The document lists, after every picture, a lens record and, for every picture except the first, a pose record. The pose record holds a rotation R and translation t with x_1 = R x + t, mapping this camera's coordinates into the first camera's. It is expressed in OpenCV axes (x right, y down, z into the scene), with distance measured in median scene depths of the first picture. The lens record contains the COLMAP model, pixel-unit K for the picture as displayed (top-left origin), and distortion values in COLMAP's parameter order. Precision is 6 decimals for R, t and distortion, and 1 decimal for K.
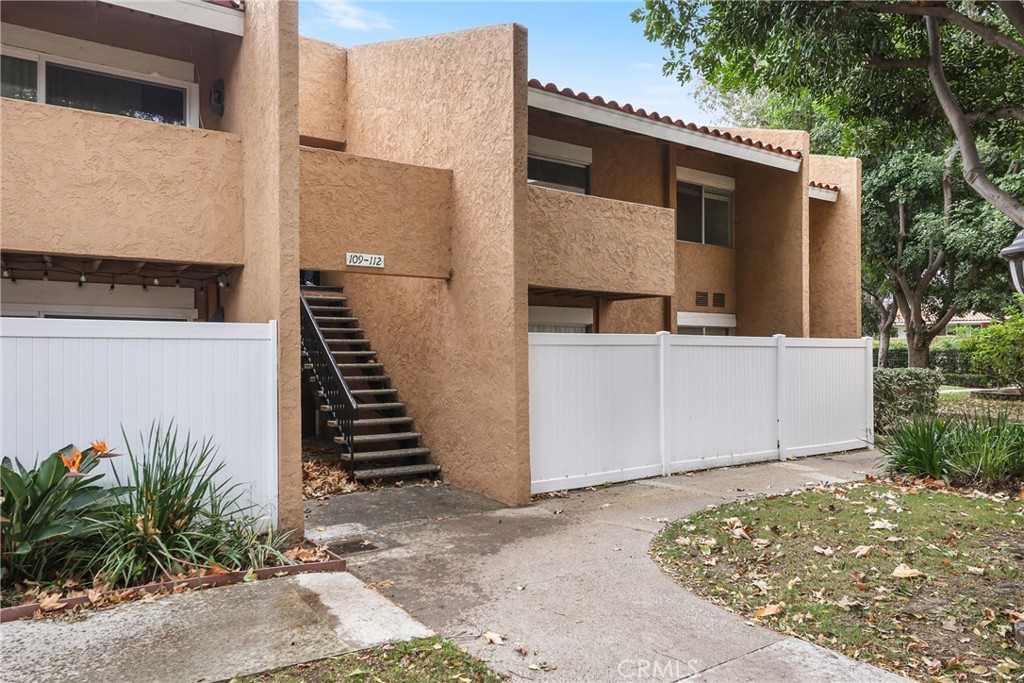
lens RADIAL K [[659.6, 0, 511.6], [0, 659.6, 376.0], [0, 0, 1]] dist [0.000663, 0.001708]
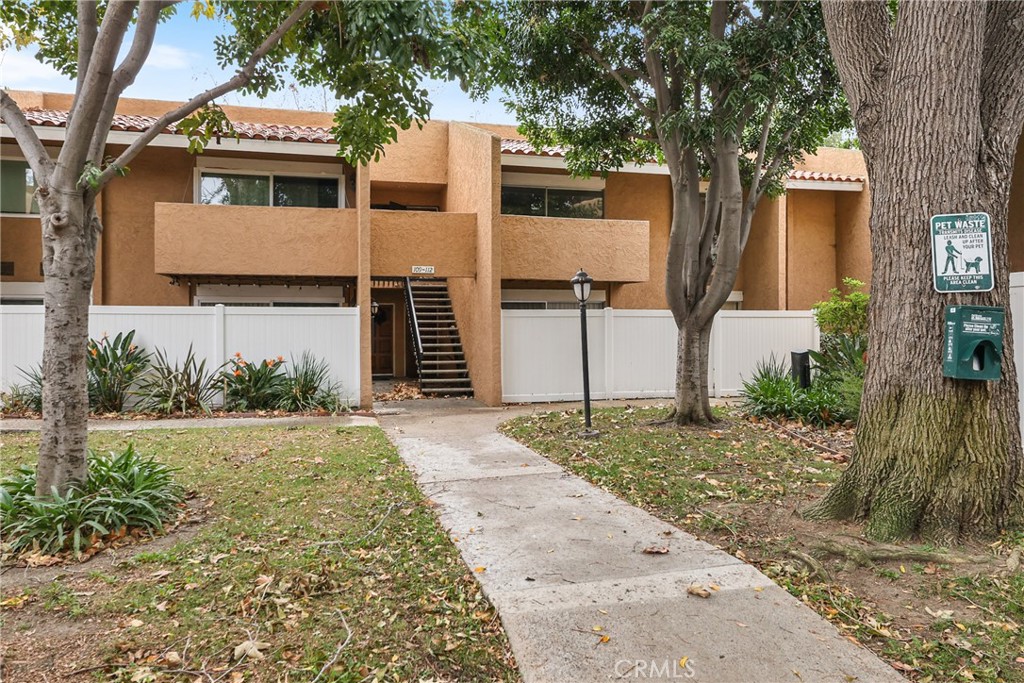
lens RADIAL K [[659.6, 0, 511.6], [0, 659.6, 376.0], [0, 0, 1]] dist [0.000663, 0.001708]
pose [[0.947610, 0.026198, -0.318353, 0.573522], [-0.010920, 0.998705, 0.049683, 0.021259], [0.319243, -0.043604, 0.946669, -0.623674]]
